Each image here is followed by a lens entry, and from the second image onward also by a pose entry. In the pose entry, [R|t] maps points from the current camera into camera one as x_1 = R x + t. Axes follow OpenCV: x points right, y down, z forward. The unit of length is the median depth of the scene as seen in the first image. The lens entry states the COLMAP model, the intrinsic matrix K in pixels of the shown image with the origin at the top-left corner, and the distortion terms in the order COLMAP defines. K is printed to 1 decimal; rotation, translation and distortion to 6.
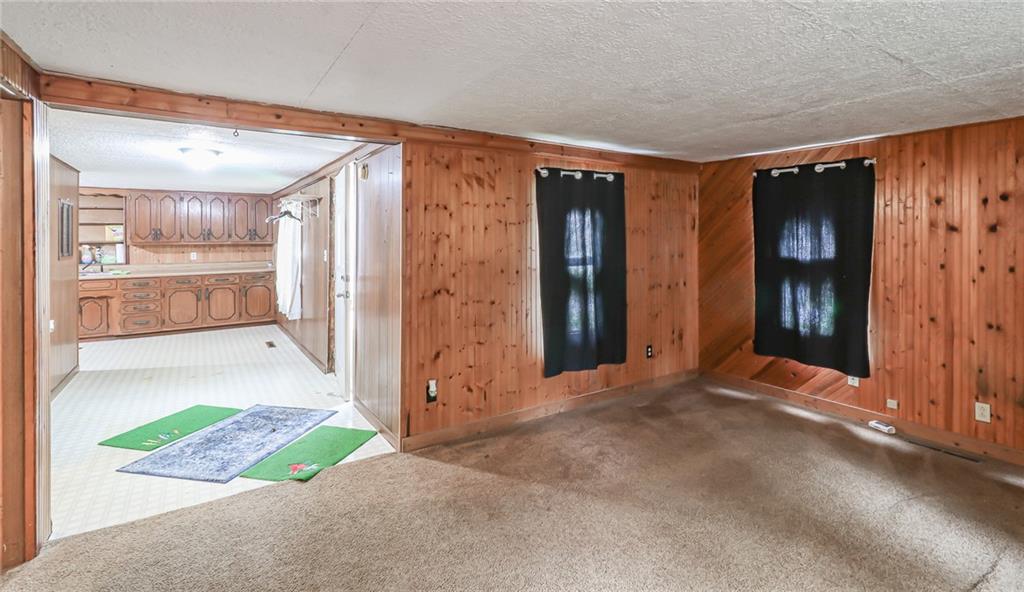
lens RADIAL K [[473.8, 0, 512.1], [0, 473.8, 239.7], [0, 0, 1]] dist [0.002414, 0.000545]
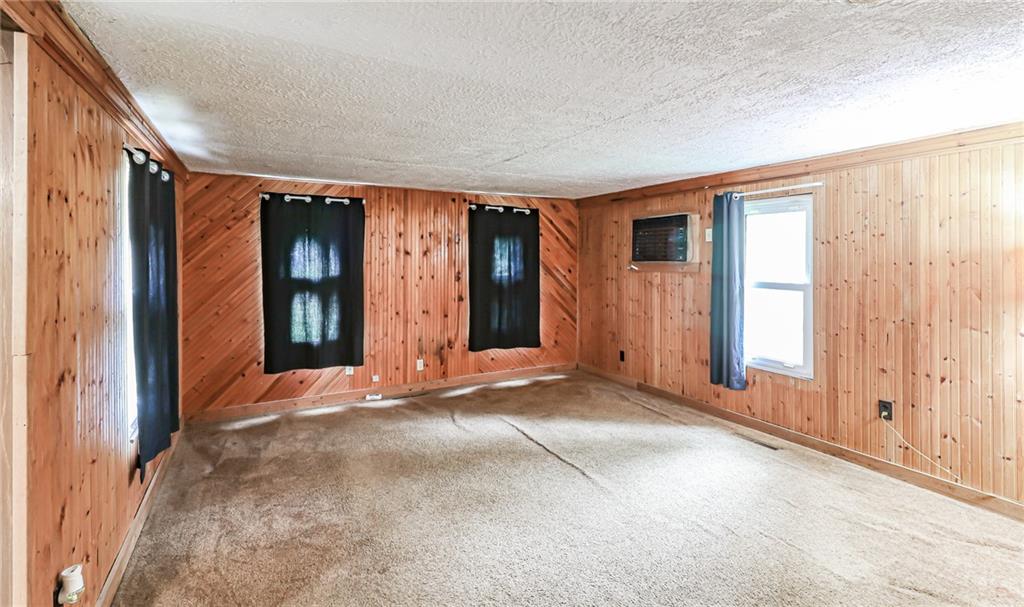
lens RADIAL K [[471.4, 0, 513.1], [0, 471.4, 255.1], [0, 0, 1]] dist [0.001017, -0.000014]
pose [[0.081596, 0.005898, 0.996648, -0.543154], [0.005400, 0.999965, -0.006360, -0.004237], [-0.996651, 0.005900, 0.081561, 0.483257]]
